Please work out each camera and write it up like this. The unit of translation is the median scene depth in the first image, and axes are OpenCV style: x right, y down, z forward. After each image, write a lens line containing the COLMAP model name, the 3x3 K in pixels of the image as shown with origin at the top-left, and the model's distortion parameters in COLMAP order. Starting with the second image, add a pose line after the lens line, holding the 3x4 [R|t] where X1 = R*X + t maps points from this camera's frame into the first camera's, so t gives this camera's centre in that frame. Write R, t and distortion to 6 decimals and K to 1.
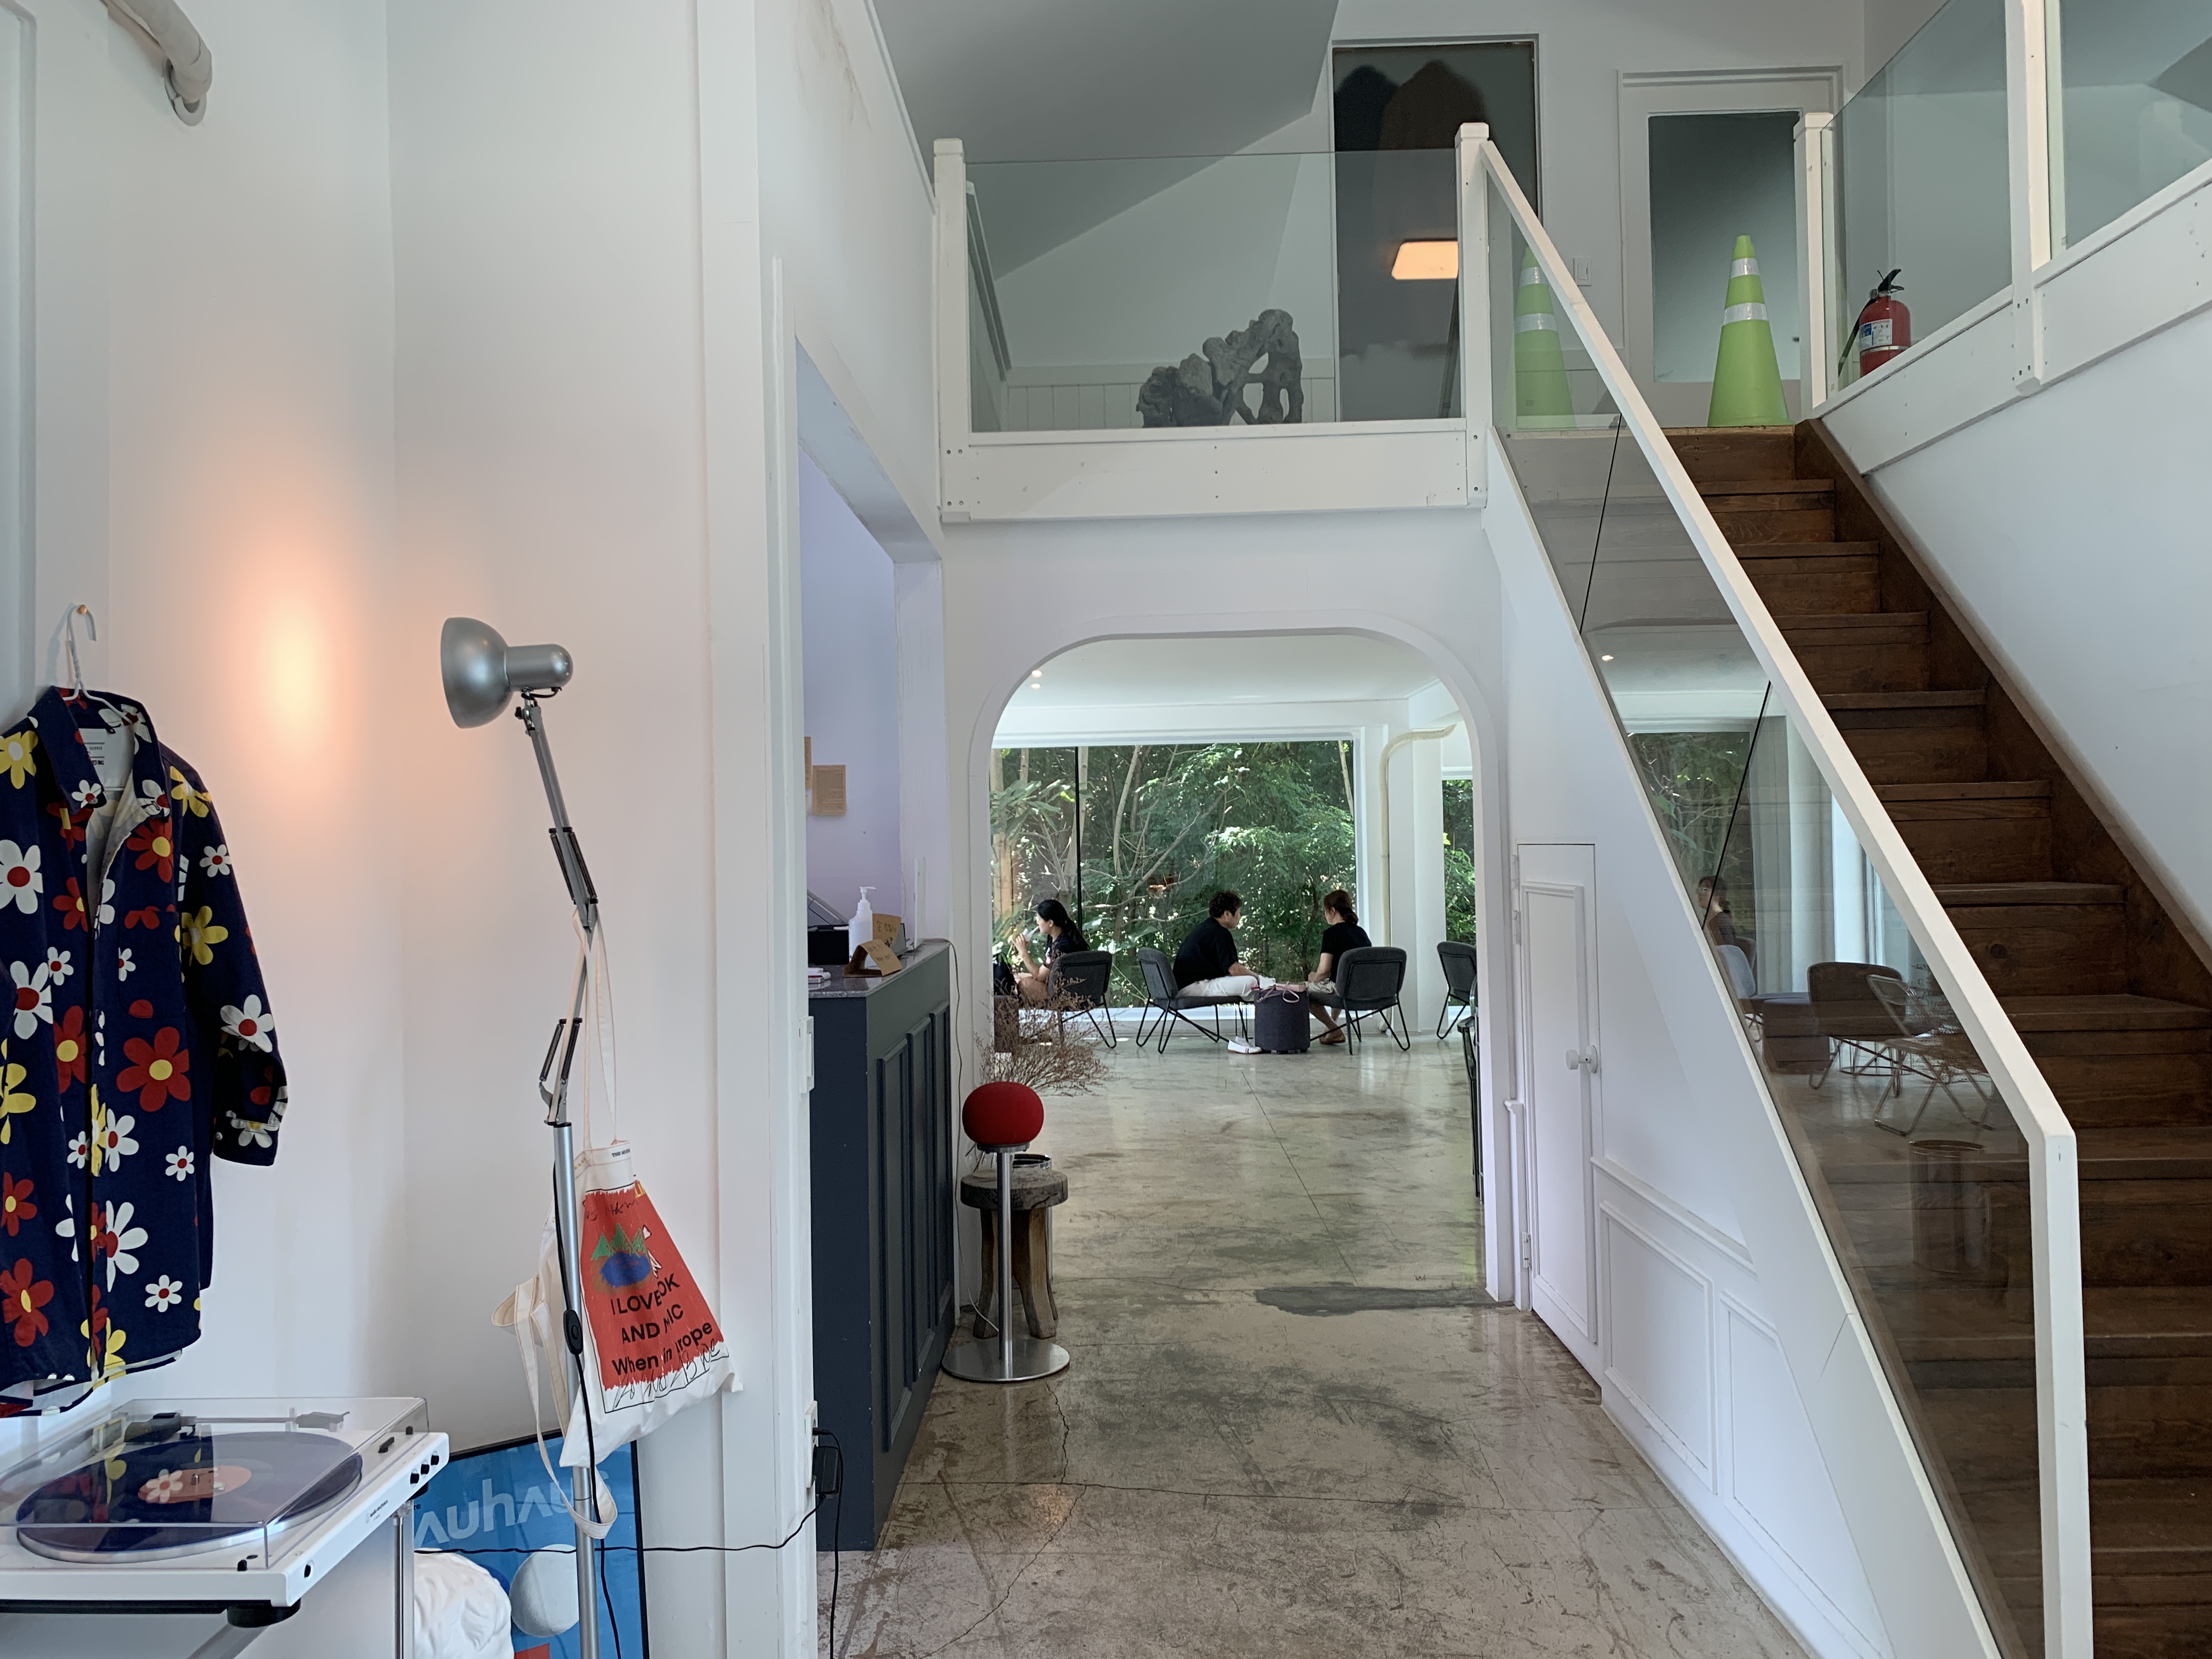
lens RADIAL K [[1706.3, 0, 1116.5], [0, 1706.3, 840.0], [0, 0, 1]] dist [0.046054, -0.035069]
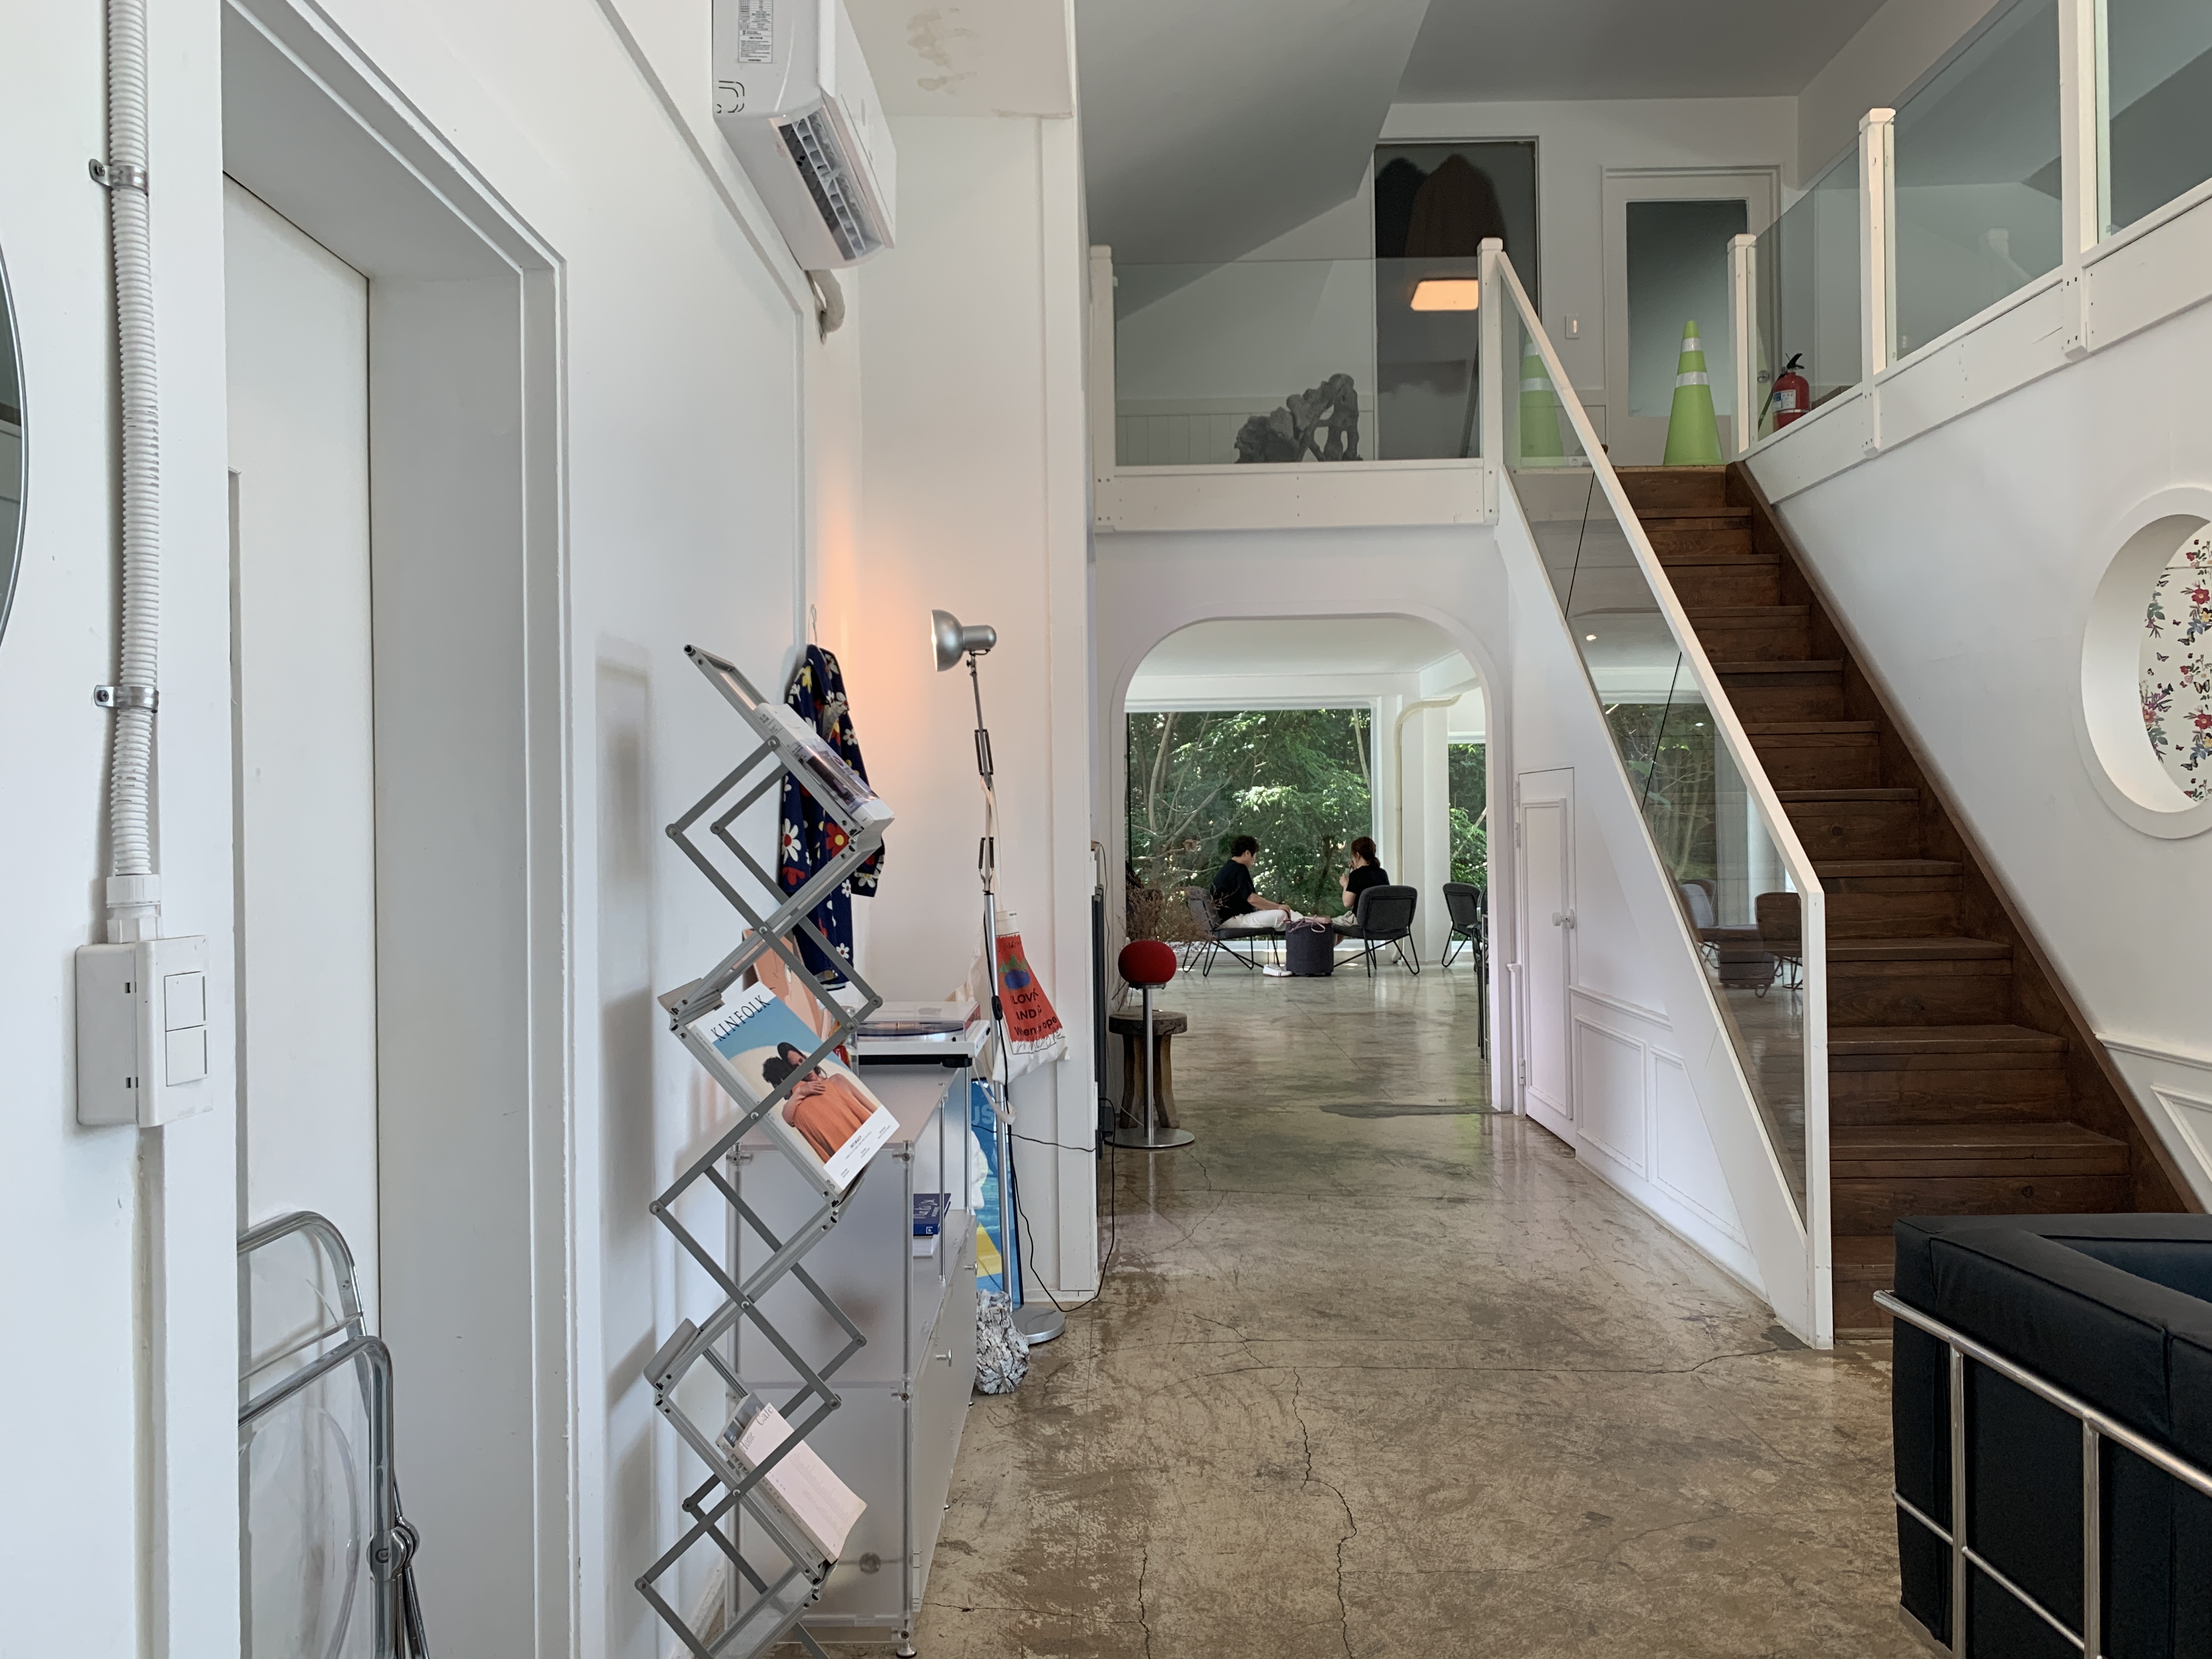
lens RADIAL K [[1706.3, 0, 1116.5], [0, 1706.3, 840.0], [0, 0, 1]] dist [0.046054, -0.035069]
pose [[0.999967, 0.006101, 0.005291, -0.091401], [-0.006172, 0.999891, 0.013408, 0.038854], [-0.005208, -0.013441, 0.999896, -0.355847]]
